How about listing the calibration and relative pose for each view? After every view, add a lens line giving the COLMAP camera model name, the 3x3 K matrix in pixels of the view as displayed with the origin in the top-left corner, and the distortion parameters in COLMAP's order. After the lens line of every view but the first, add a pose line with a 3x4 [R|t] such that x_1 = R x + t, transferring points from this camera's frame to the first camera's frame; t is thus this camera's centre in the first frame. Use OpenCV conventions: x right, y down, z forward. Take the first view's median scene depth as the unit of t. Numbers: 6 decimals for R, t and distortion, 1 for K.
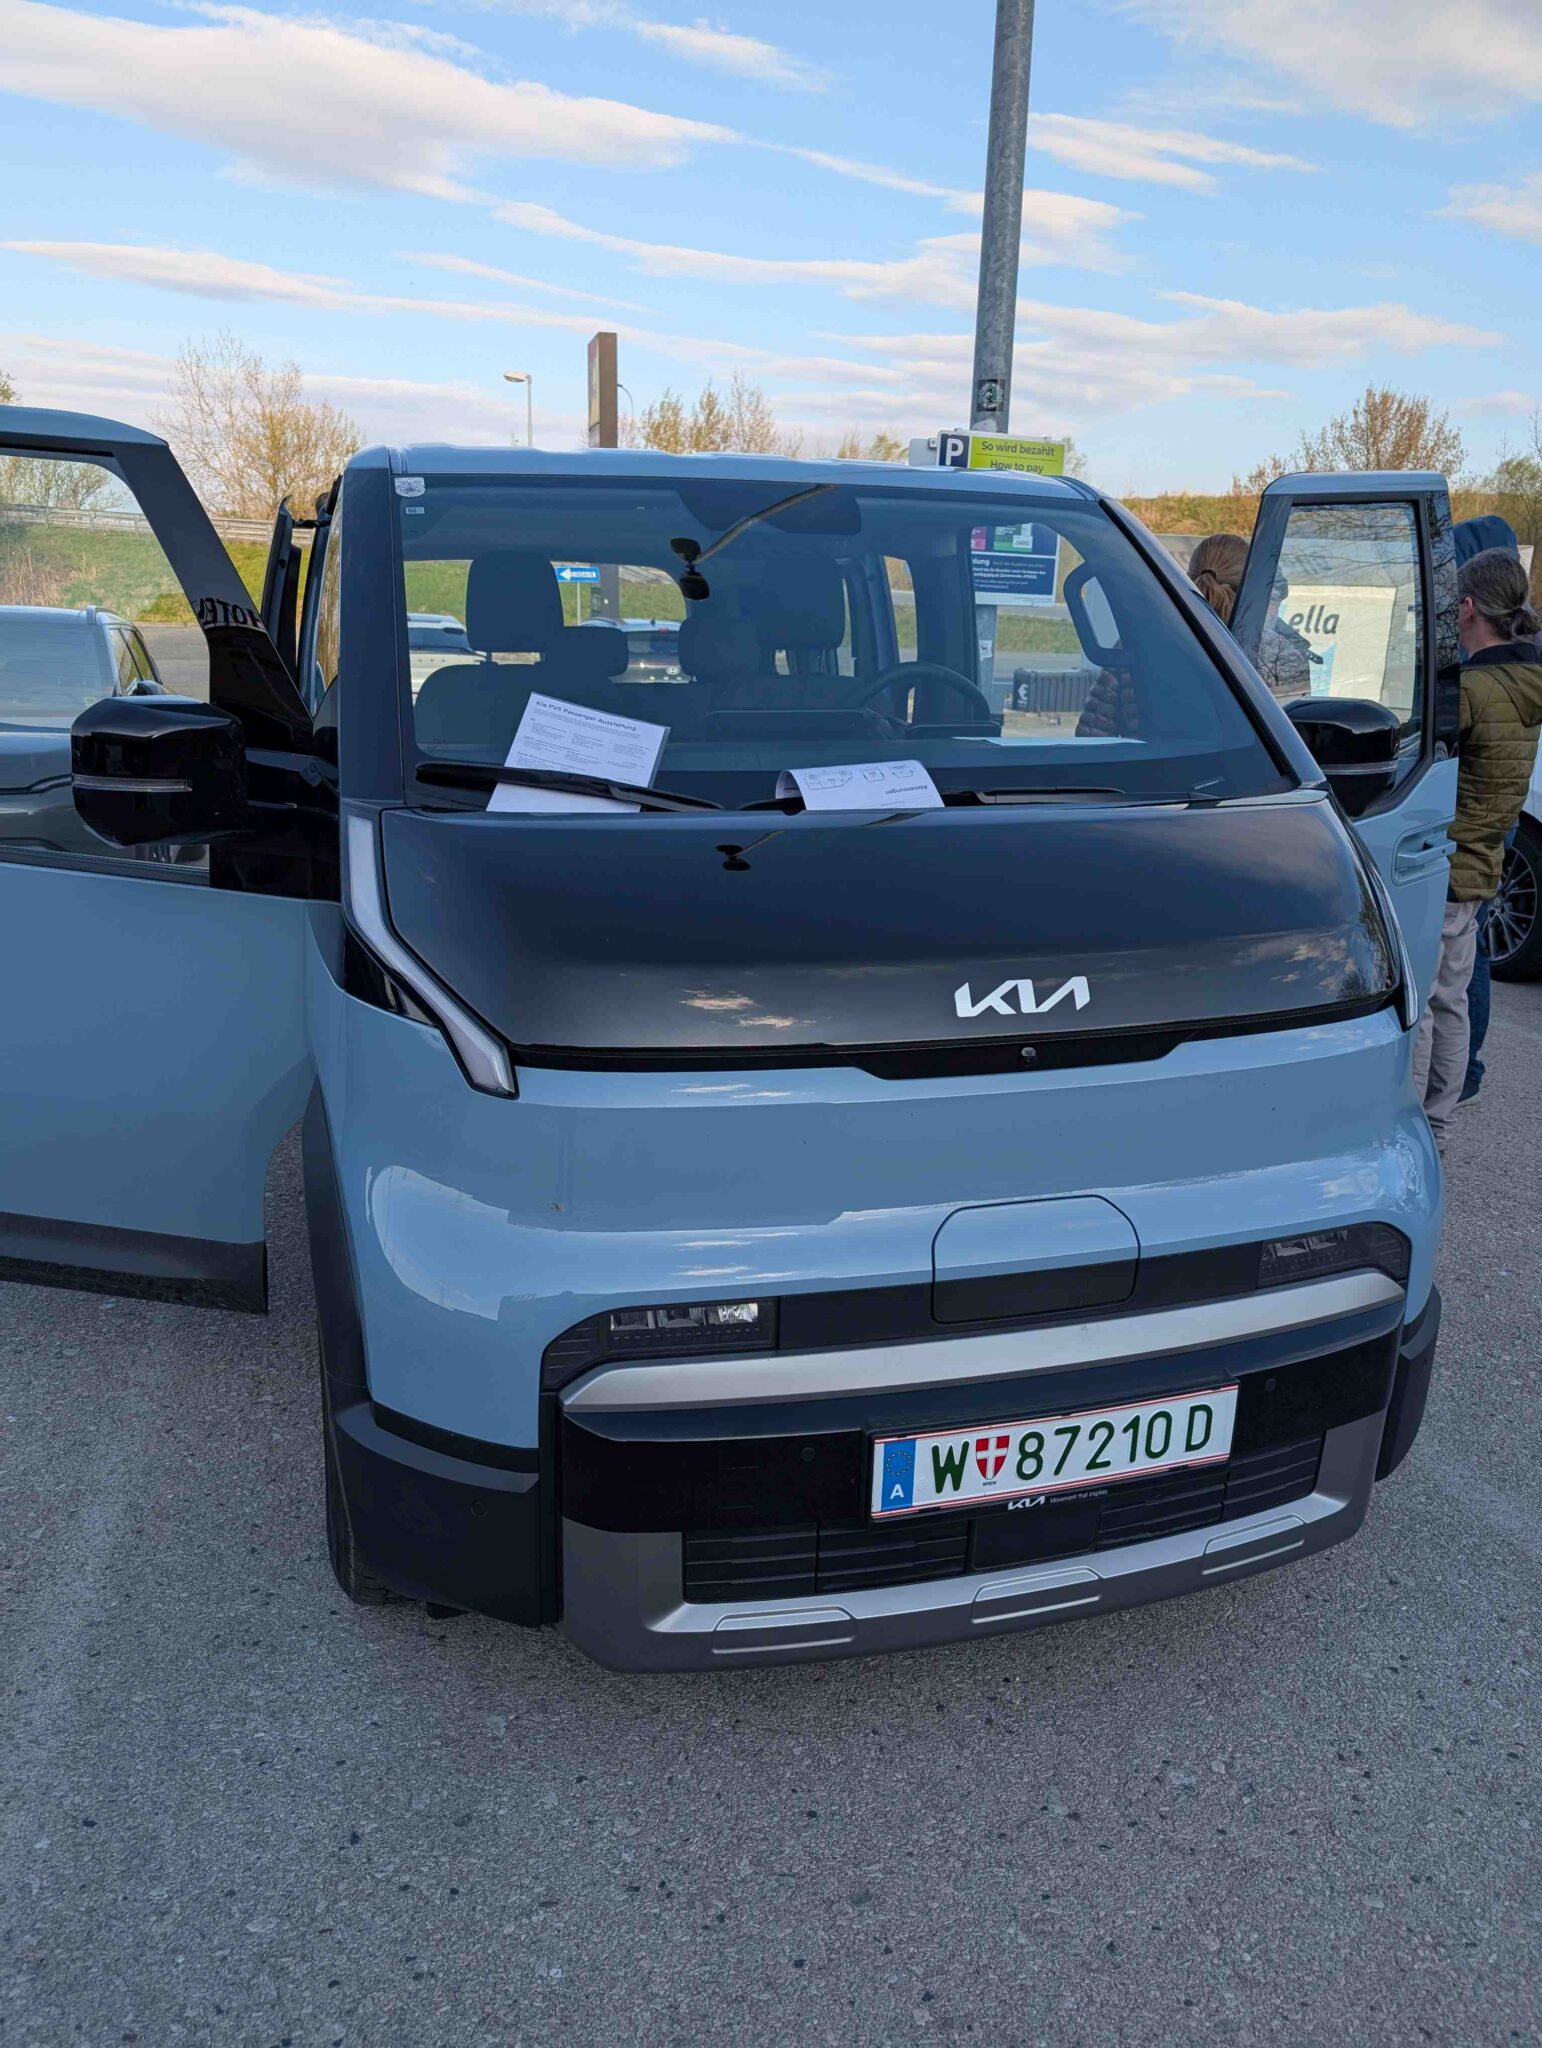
lens RADIAL K [[1444.7, 0, 771.0], [0, 1444.7, 1024.0], [0, 0, 1]] dist [0.009006, -0.002772]
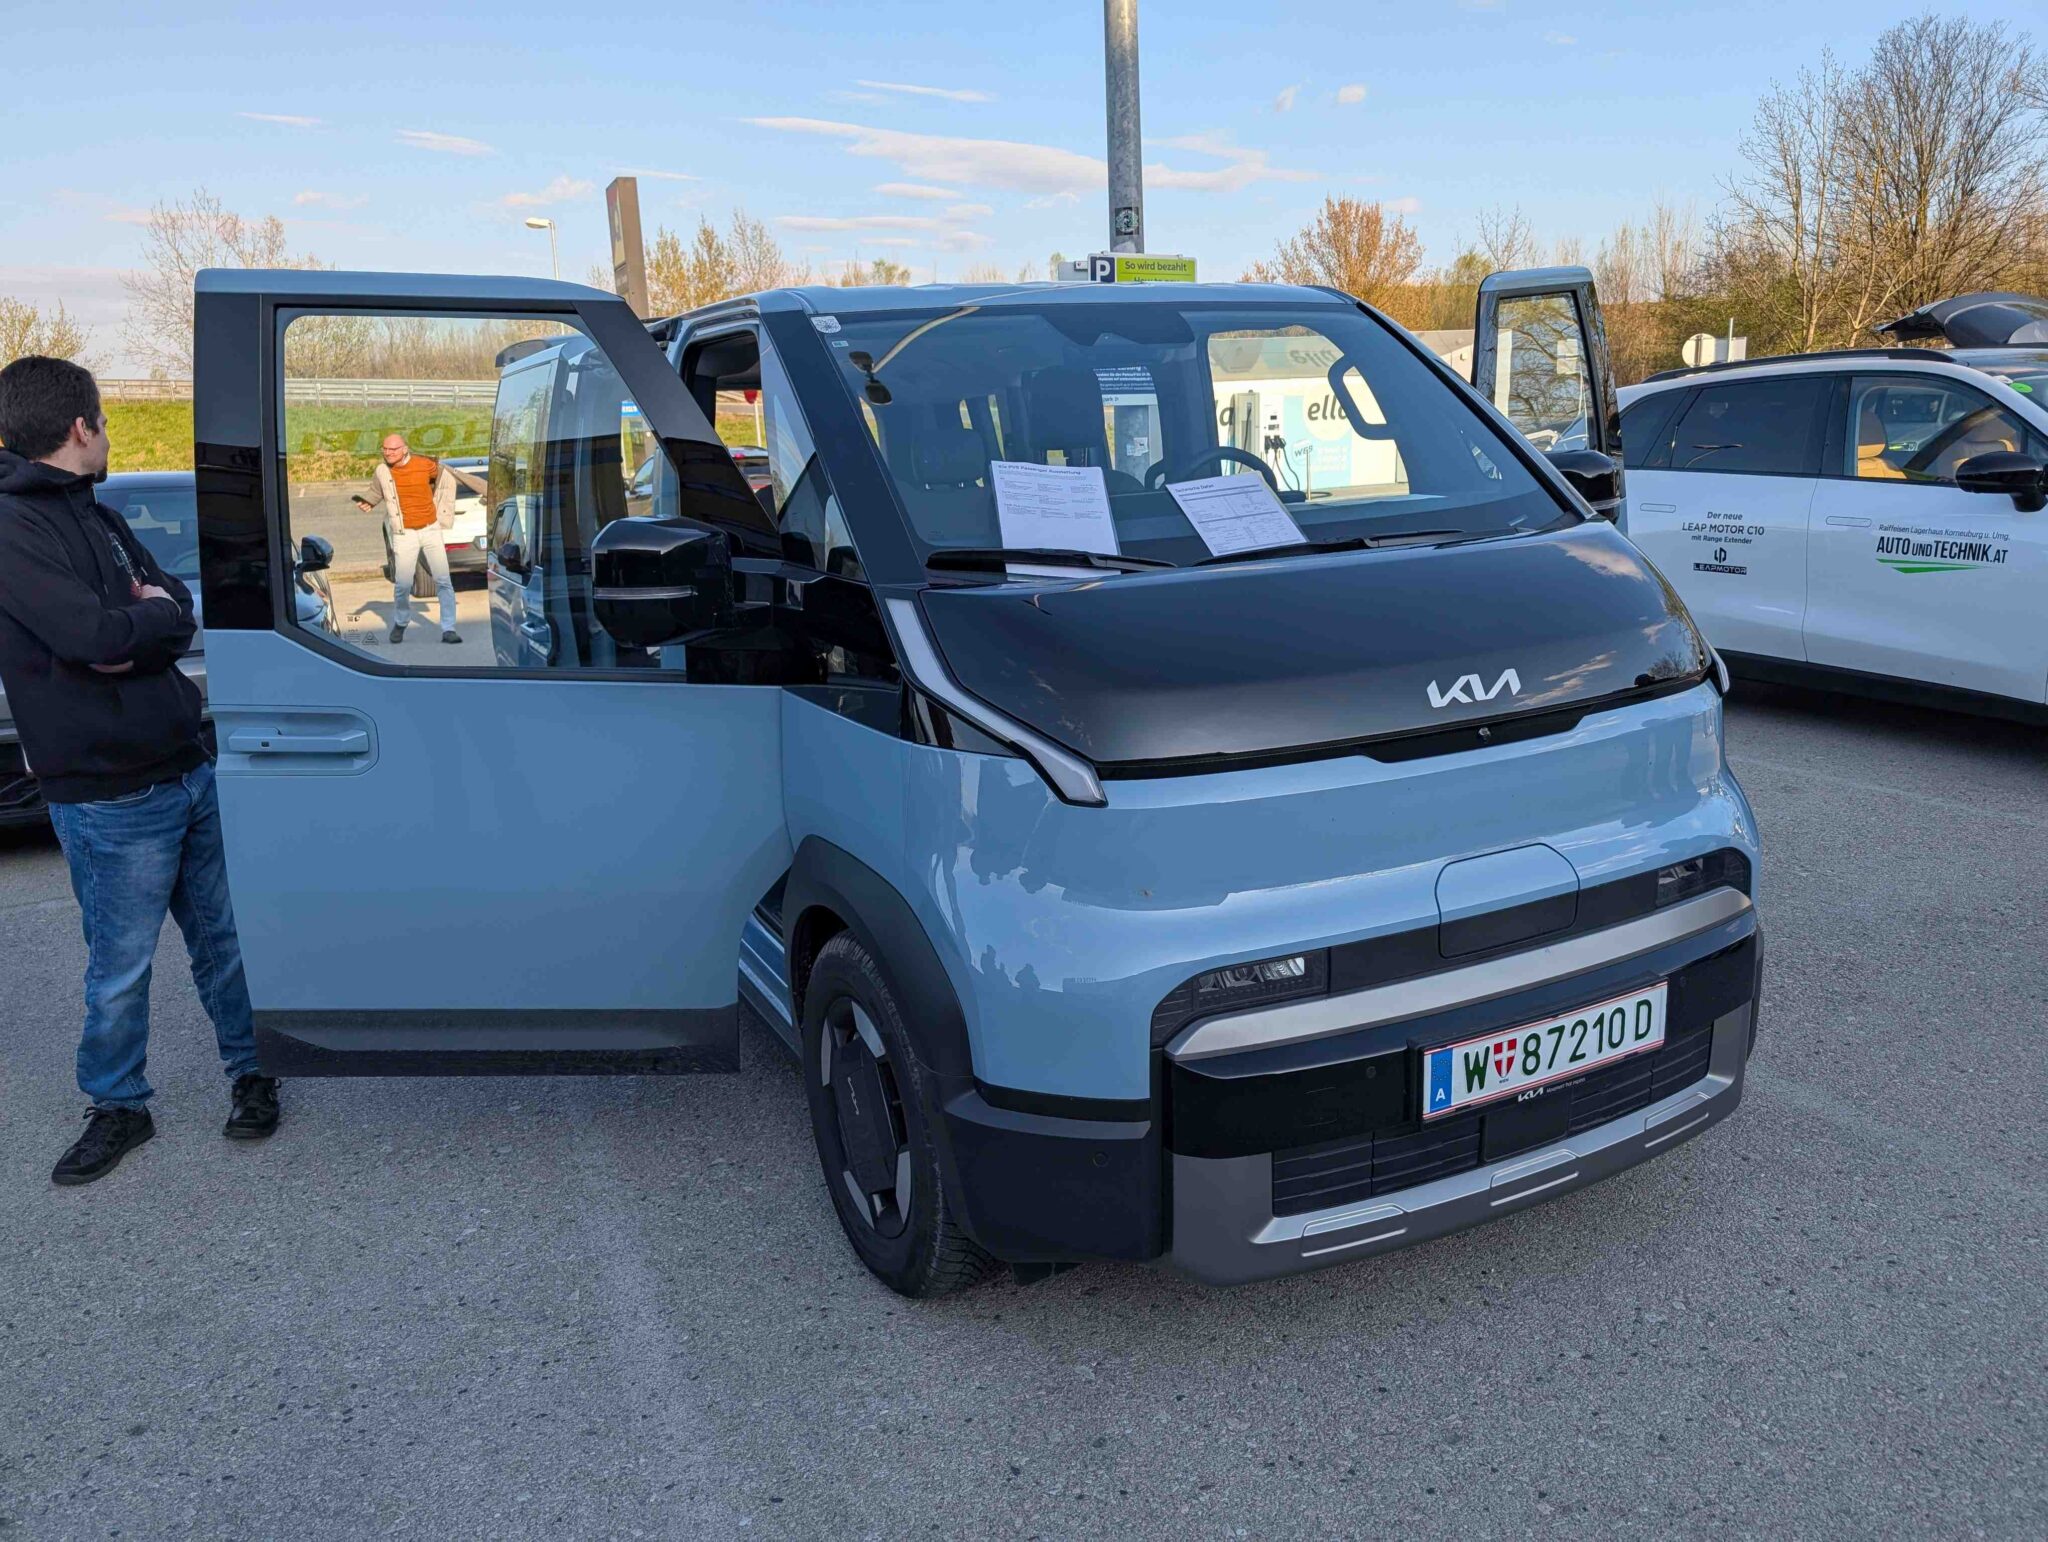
lens RADIAL K [[1440.9, 0, 1023.0], [0, 1440.9, 728.3], [0, 0, 1]] dist [0.006250, 0.003924]
pose [[0.984707, -0.098318, 0.143828, -0.389563], [0.108500, 0.991987, -0.064732, 0.053491], [-0.136311, 0.079347, 0.987483, -0.176858]]
